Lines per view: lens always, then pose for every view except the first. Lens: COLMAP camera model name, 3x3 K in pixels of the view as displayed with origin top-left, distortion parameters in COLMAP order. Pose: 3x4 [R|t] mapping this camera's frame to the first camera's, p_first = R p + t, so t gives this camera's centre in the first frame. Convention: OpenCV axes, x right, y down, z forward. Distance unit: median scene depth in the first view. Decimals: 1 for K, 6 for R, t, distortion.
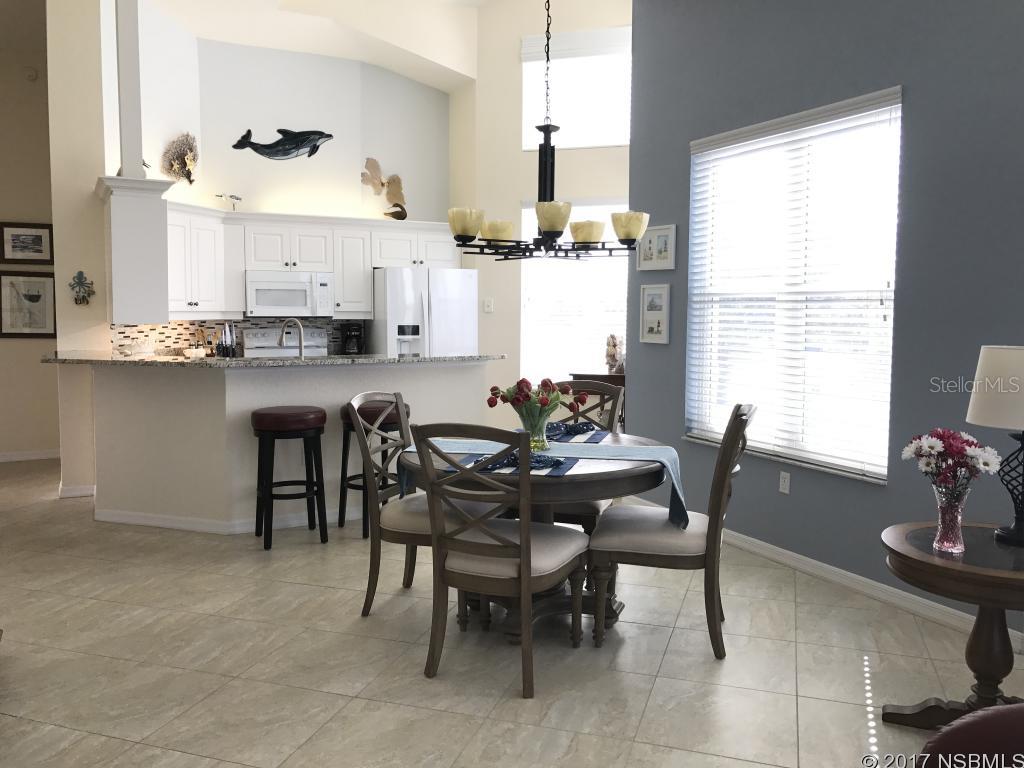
lens RADIAL K [[858.6, 0, 513.2], [0, 858.6, 376.8], [0, 0, 1]] dist [0.035498, -0.003053]
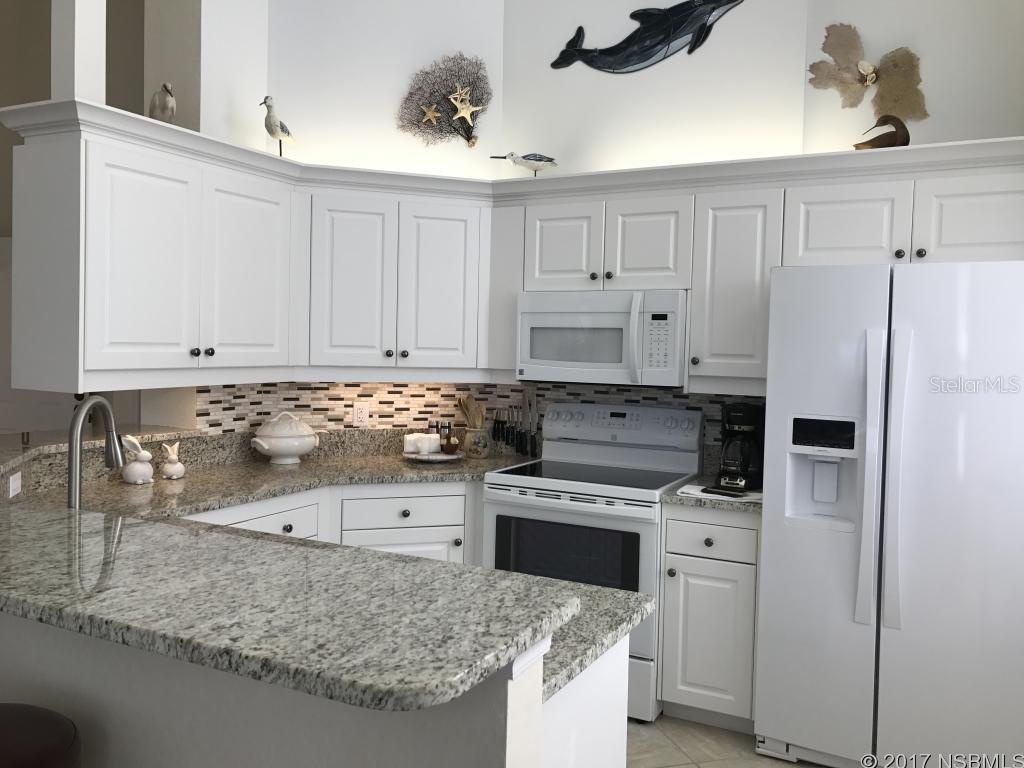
lens RADIAL K [[858.6, 0, 513.2], [0, 858.6, 376.8], [0, 0, 1]] dist [0.035498, -0.003053]
pose [[0.580937, 0.040027, -0.812964, 0.106971], [-0.087792, 0.996045, -0.013694, -0.062361], [0.809200, 0.079327, 0.582153, 0.674654]]
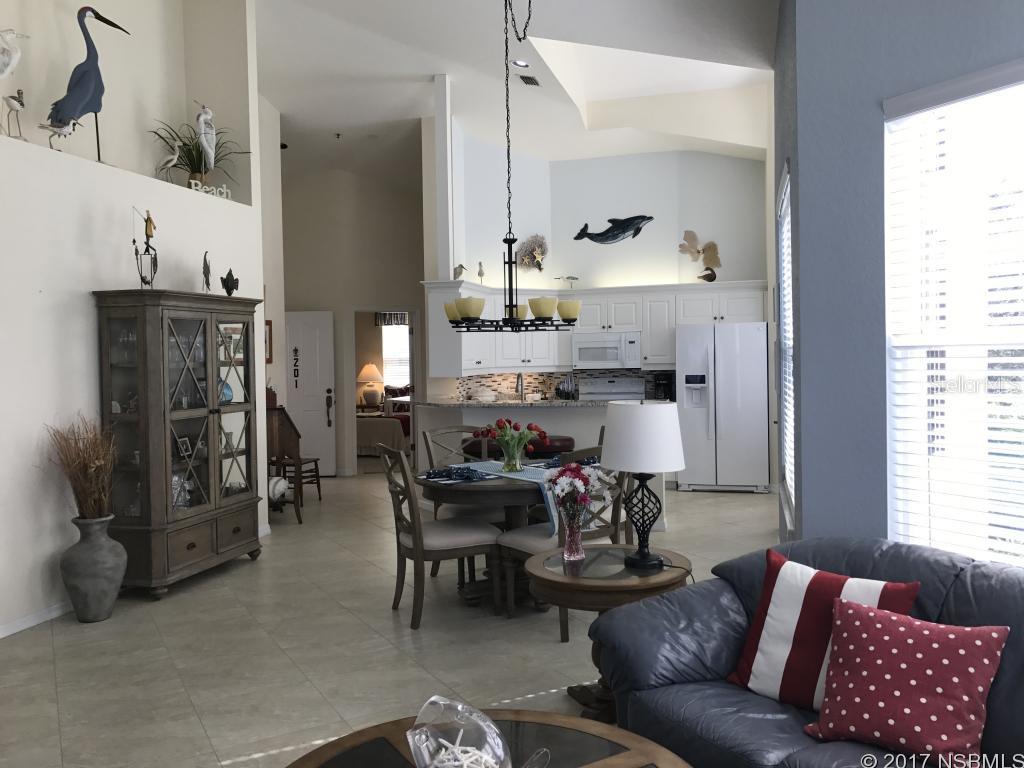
lens RADIAL K [[868.4, 0, 508.0], [0, 868.4, 385.3], [0, 0, 1]] dist [0.142650, -0.000770]
pose [[0.737148, 0.003315, -0.675724, 0.484683], [-0.031815, 0.999049, -0.029805, -0.003849], [0.674982, 0.043469, 0.736552, -0.023921]]
